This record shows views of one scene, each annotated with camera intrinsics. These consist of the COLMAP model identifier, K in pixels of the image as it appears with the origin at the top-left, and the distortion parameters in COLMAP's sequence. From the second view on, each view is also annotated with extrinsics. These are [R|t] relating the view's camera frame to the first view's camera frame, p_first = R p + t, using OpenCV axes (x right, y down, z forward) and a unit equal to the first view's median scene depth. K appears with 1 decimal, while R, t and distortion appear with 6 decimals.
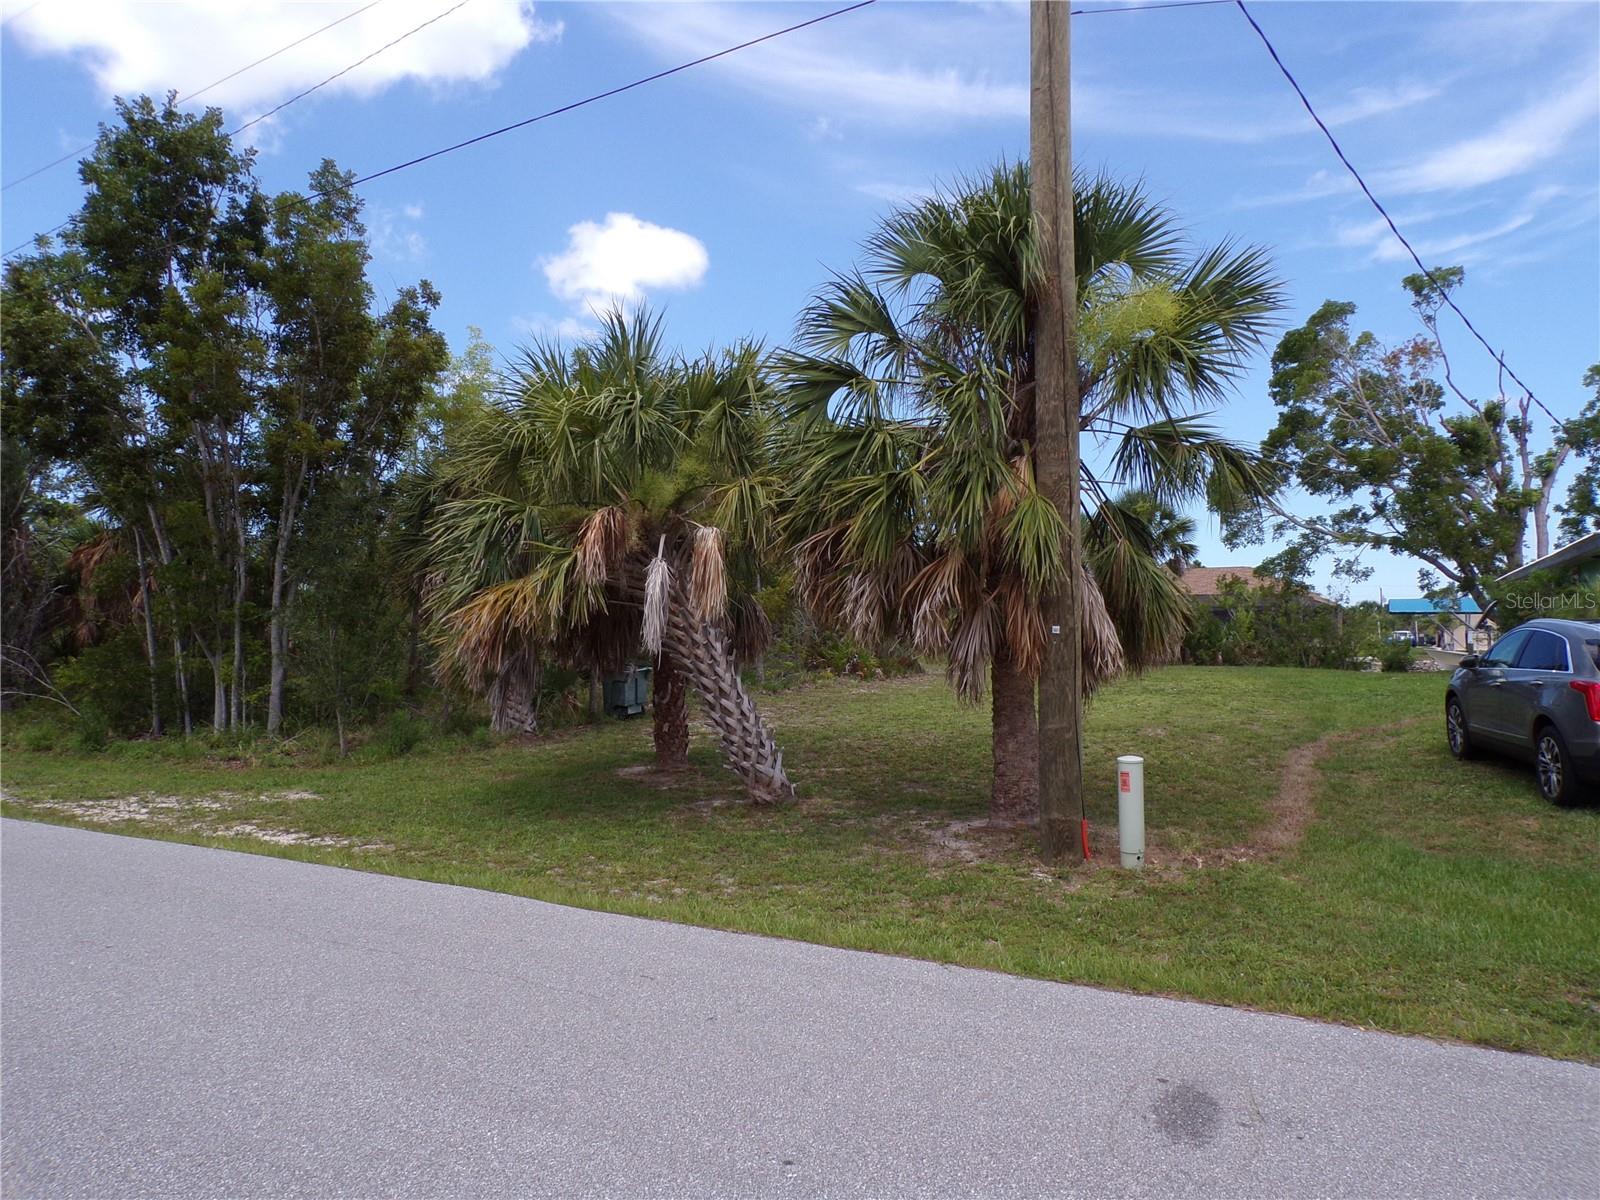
lens RADIAL K [[1093.9, 0, 817.7], [0, 1093.9, 604.0], [0, 0, 1]] dist [-0.013984, -0.003110]
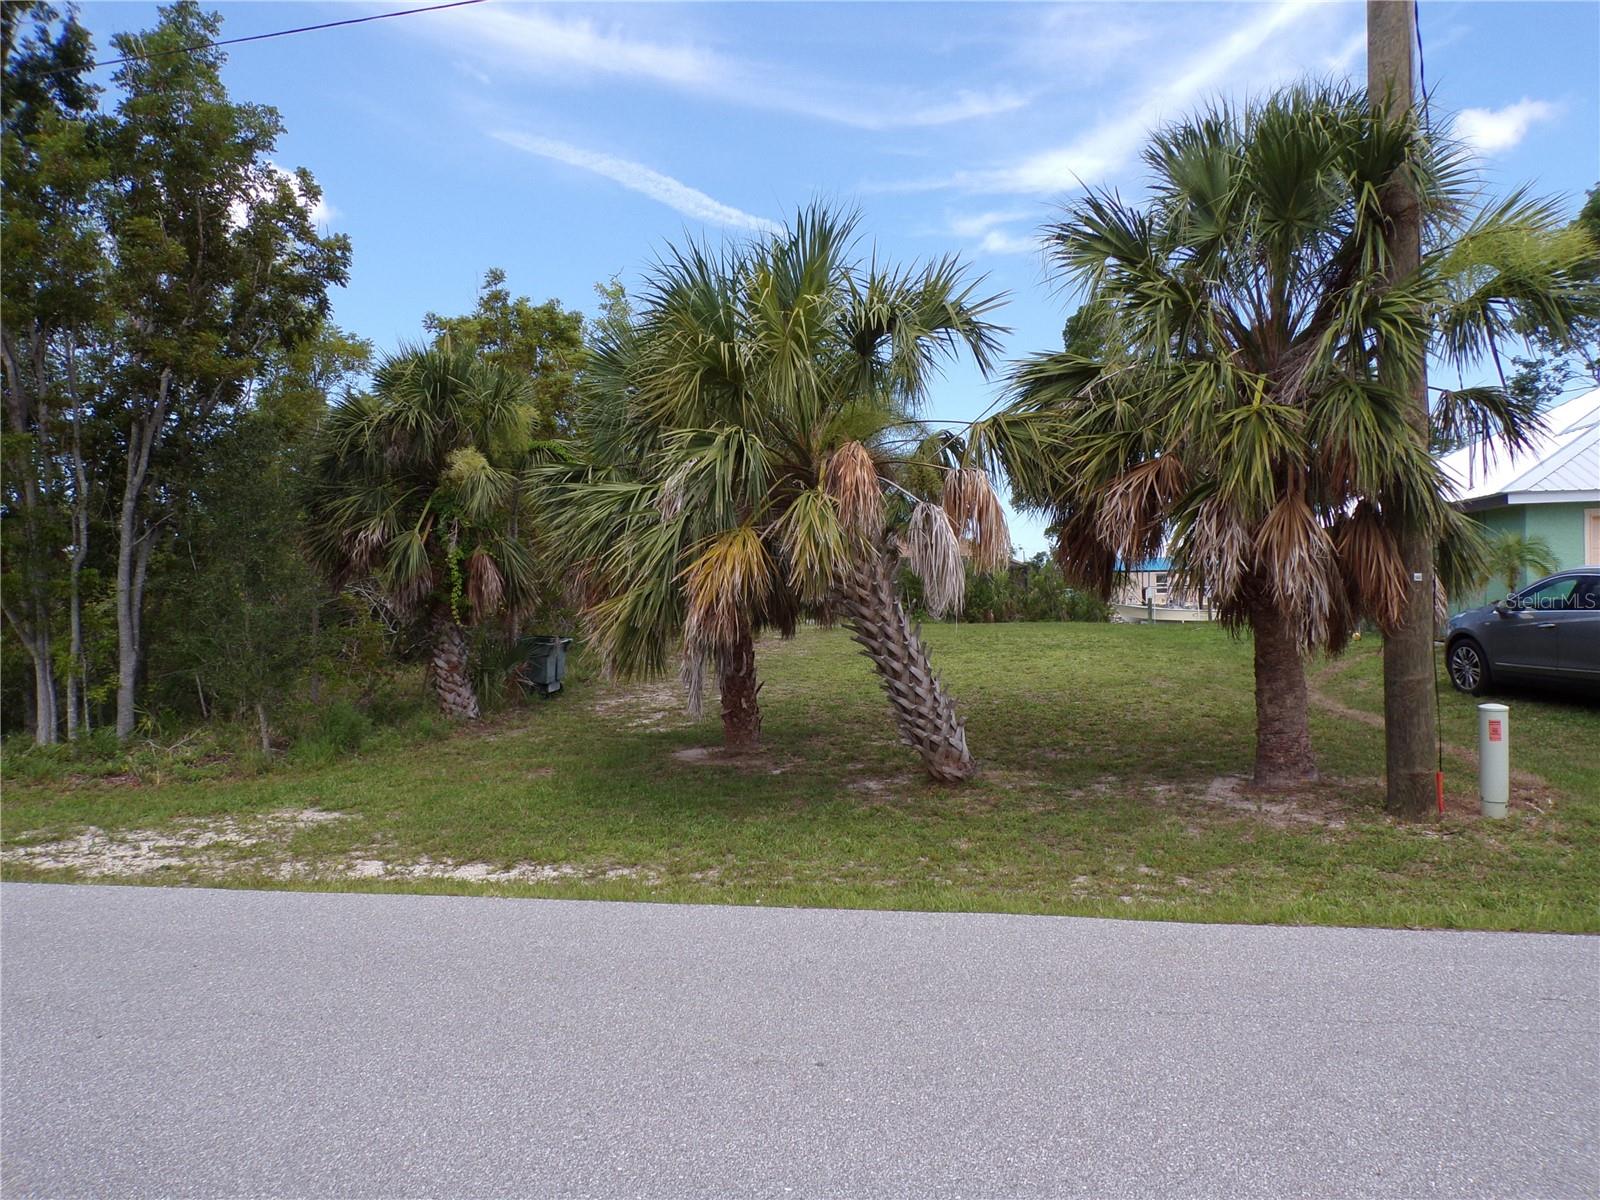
lens RADIAL K [[1096.6, 0, 800.0], [0, 1096.6, 600.0], [0, 0, 1]] dist [-0.004722, 0.006634]
pose [[0.953241, -0.020856, 0.301492, -0.435410], [0.012752, 0.999503, 0.028825, 0.007007], [-0.301943, -0.023633, 0.953033, 0.184502]]
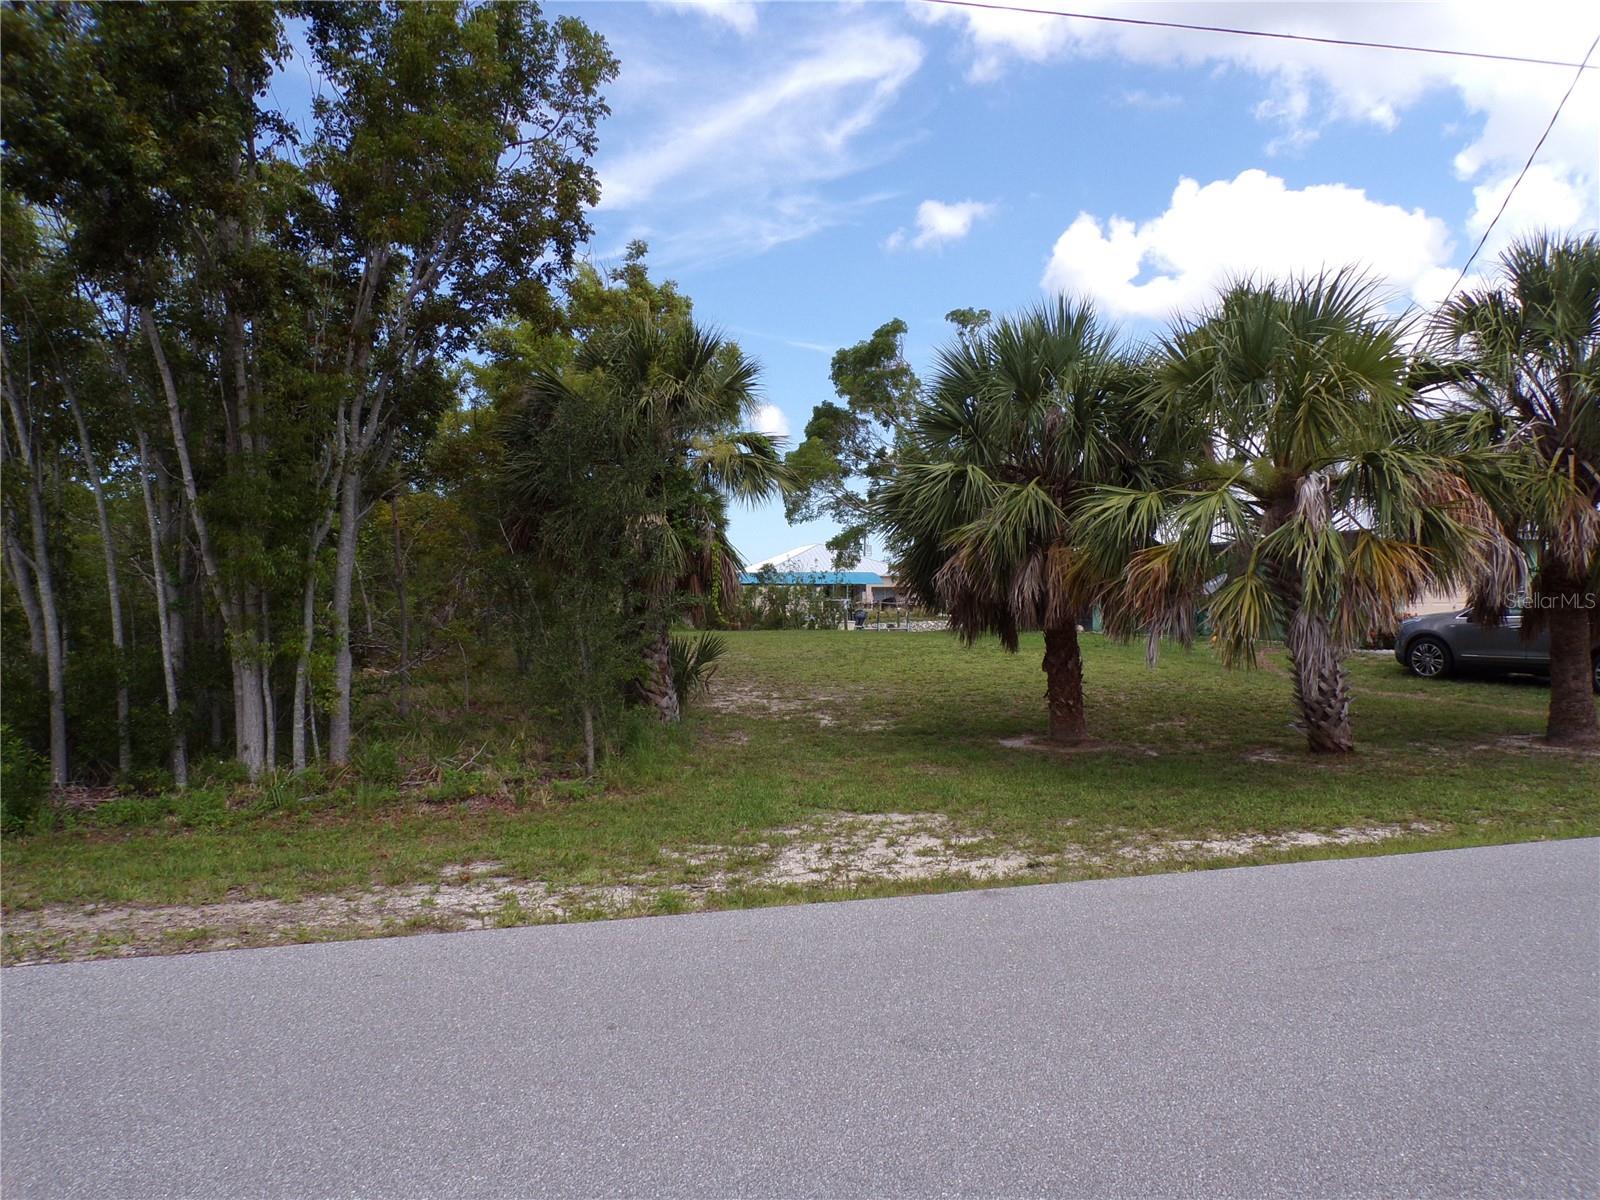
lens RADIAL K [[1096.6, 0, 800.0], [0, 1096.6, 600.0], [0, 0, 1]] dist [-0.004722, 0.006634]
pose [[0.721170, -0.003465, 0.692750, -1.188756], [-0.012532, 0.999759, 0.018046, 0.020174], [-0.692645, -0.021696, 0.720952, 0.593620]]
